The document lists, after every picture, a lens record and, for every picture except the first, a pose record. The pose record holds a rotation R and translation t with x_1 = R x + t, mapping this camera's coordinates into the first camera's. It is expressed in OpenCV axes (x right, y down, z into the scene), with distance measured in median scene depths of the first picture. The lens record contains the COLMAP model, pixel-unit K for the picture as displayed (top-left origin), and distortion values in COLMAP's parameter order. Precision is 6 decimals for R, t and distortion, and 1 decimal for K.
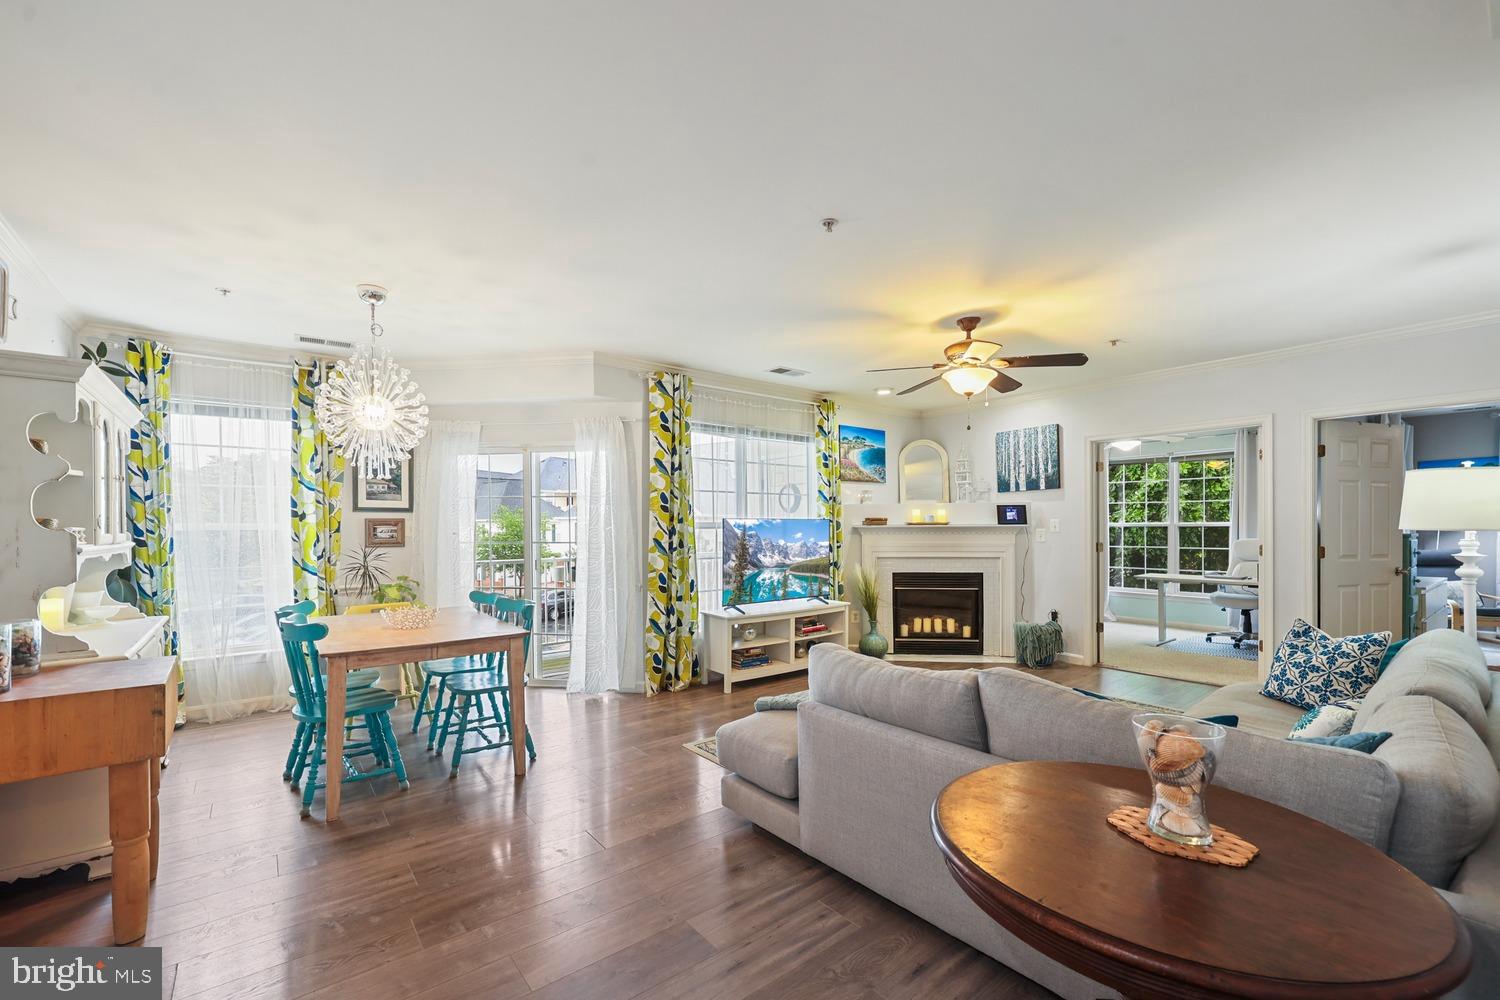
lens RADIAL K [[613.3, 0, 755.3], [0, 613.3, 530.2], [0, 0, 1]] dist [-0.001316, -0.000309]
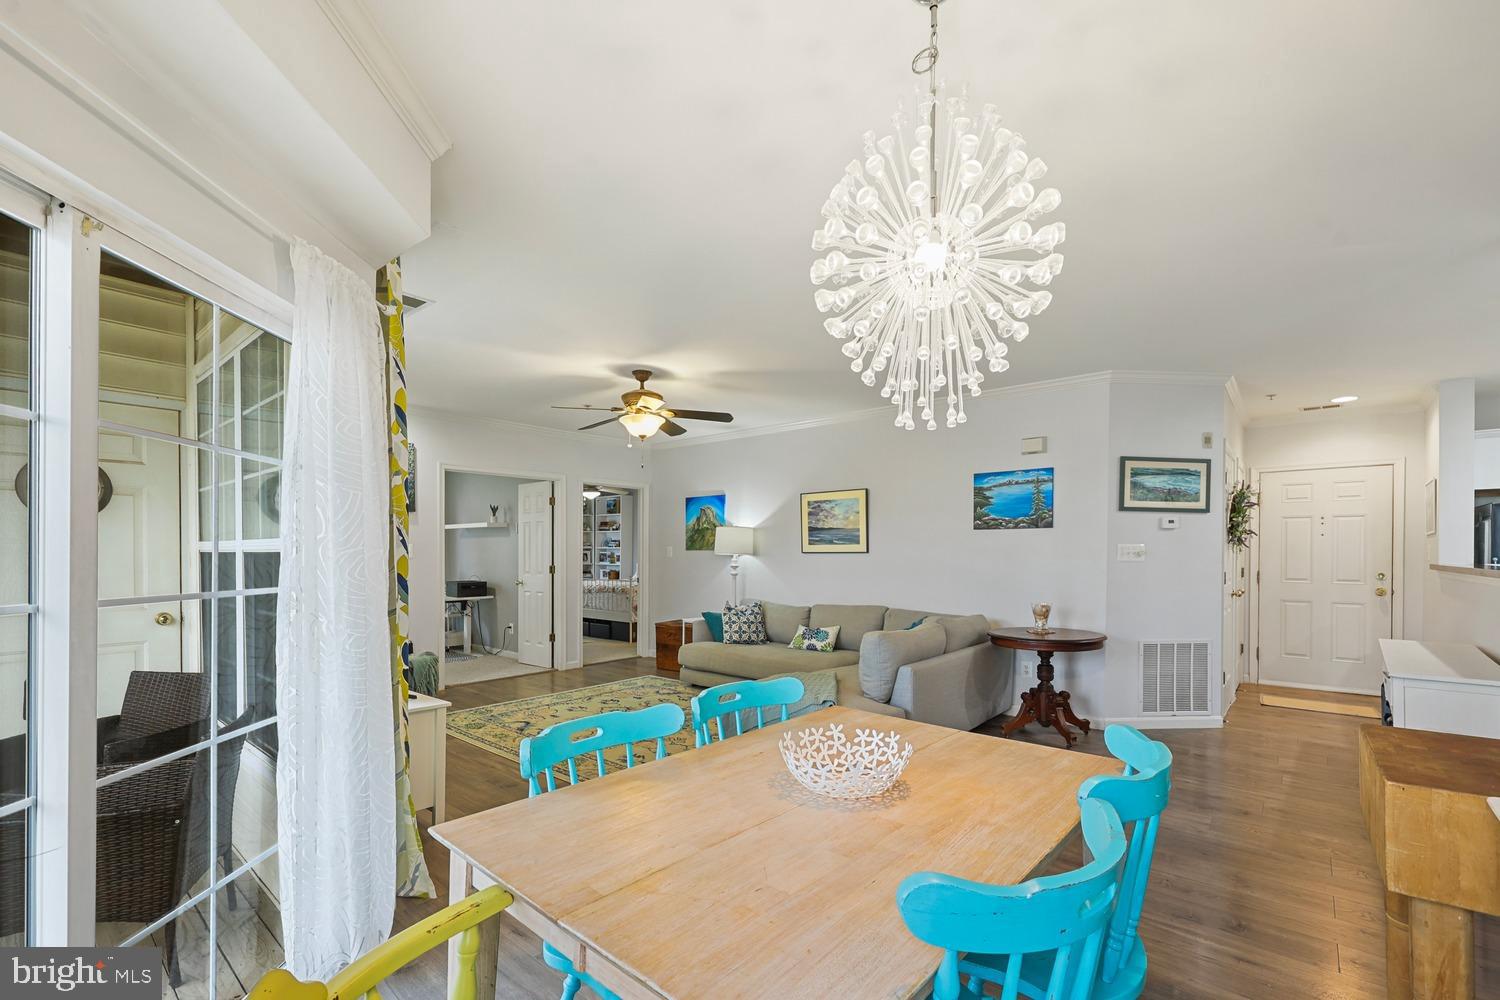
lens RADIAL K [[613.3, 0, 761.1], [0, 613.3, 546.1], [0, 0, 1]] dist [-0.001316, -0.000309]
pose [[-0.180086, 0.015096, 0.983535, -0.527574], [0.006565, 0.999878, -0.014144, 0.001386], [-0.983629, 0.003910, -0.180163, 0.645302]]
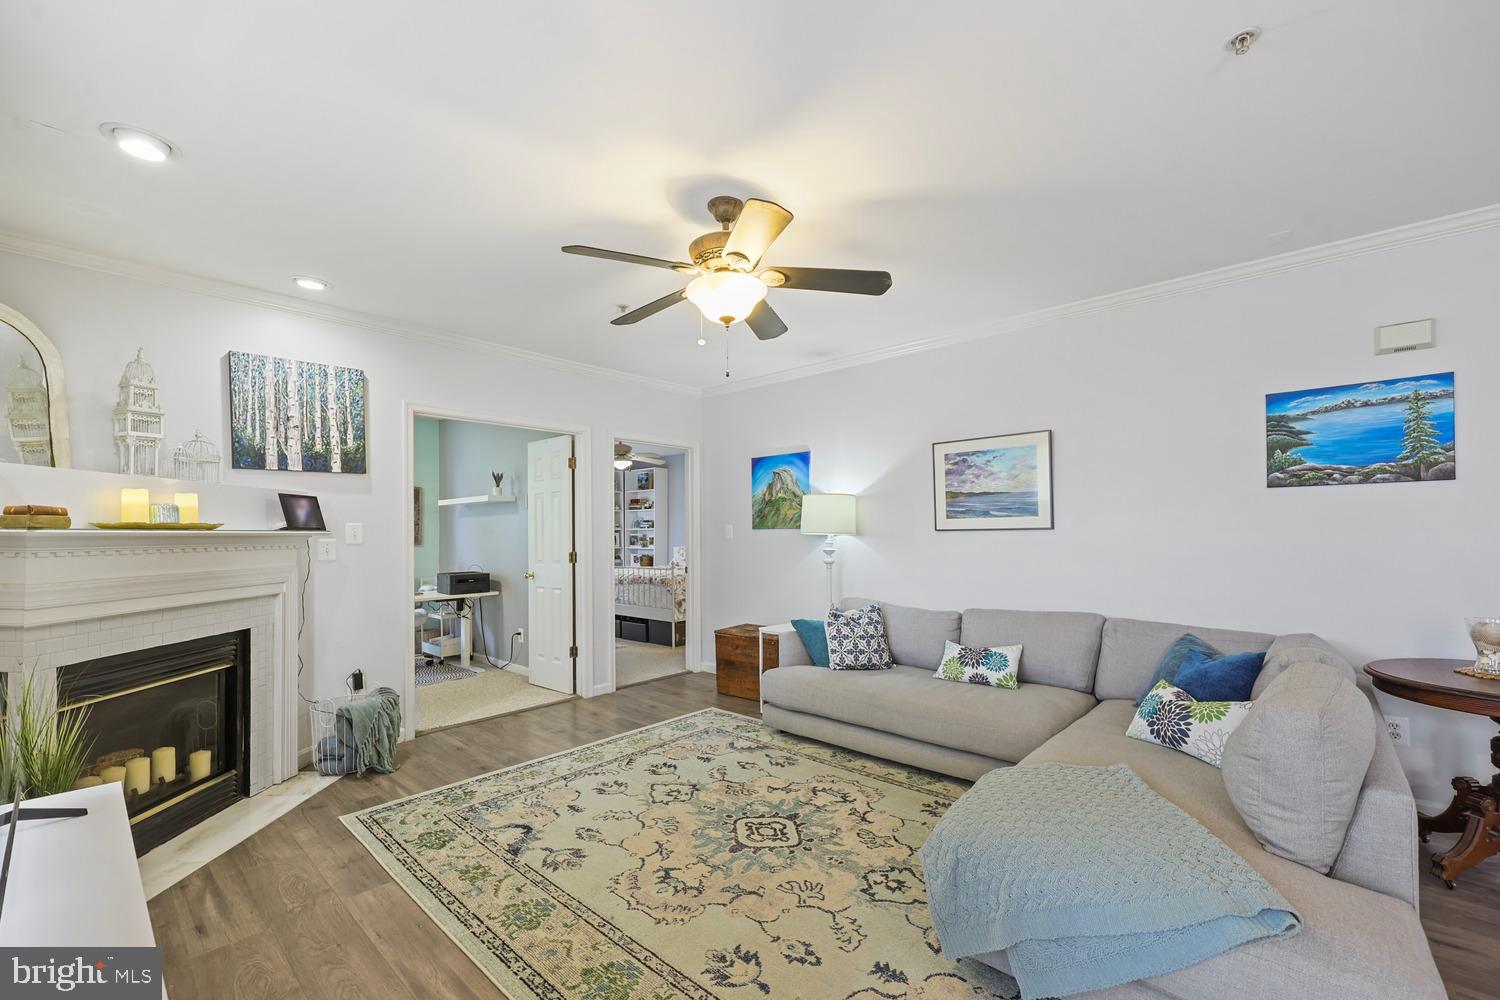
lens RADIAL K [[613.3, 0, 764.0], [0, 613.3, 524.5], [0, 0, 1]] dist [-0.001316, -0.000309]
pose [[-0.146302, 0.022111, 0.988993, -0.183372], [0.015468, 0.999679, -0.020062, 0.002522], [-0.989119, 0.012363, -0.146597, 0.689336]]
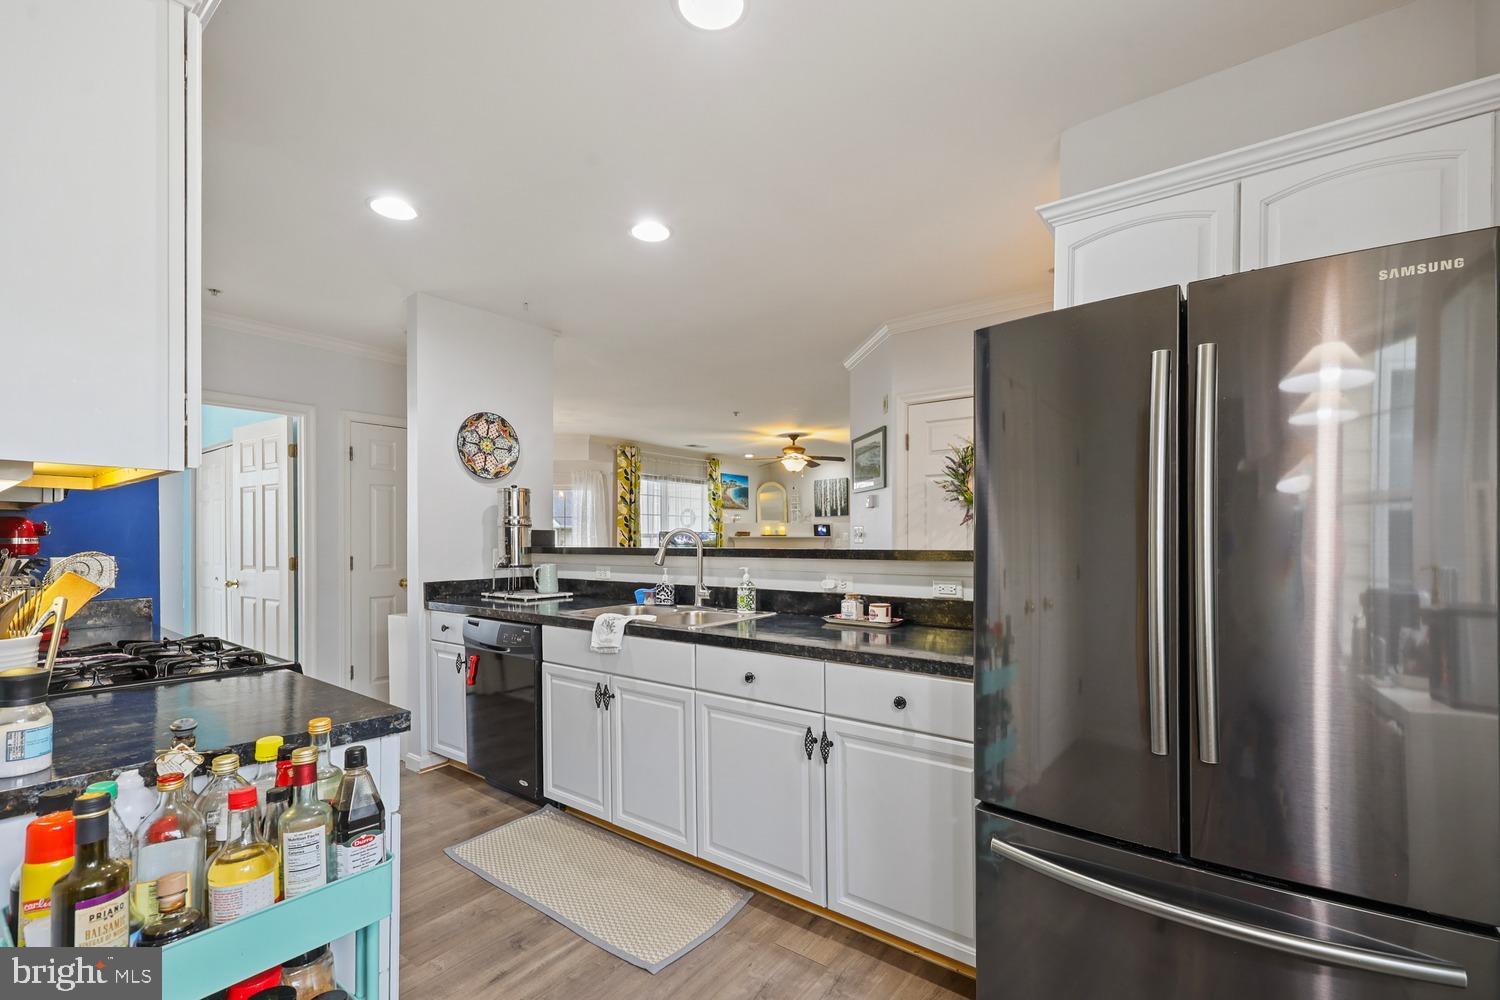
lens RADIAL K [[613.3, 0, 752.6], [0, 613.3, 543.7], [0, 0, 1]] dist [-0.001316, -0.000309]
pose [[0.971675, 0.001647, 0.236314, -0.172389], [-0.001768, 0.999998, 0.000298, 0.012127], [-0.236313, -0.000707, 0.971677, -0.614368]]
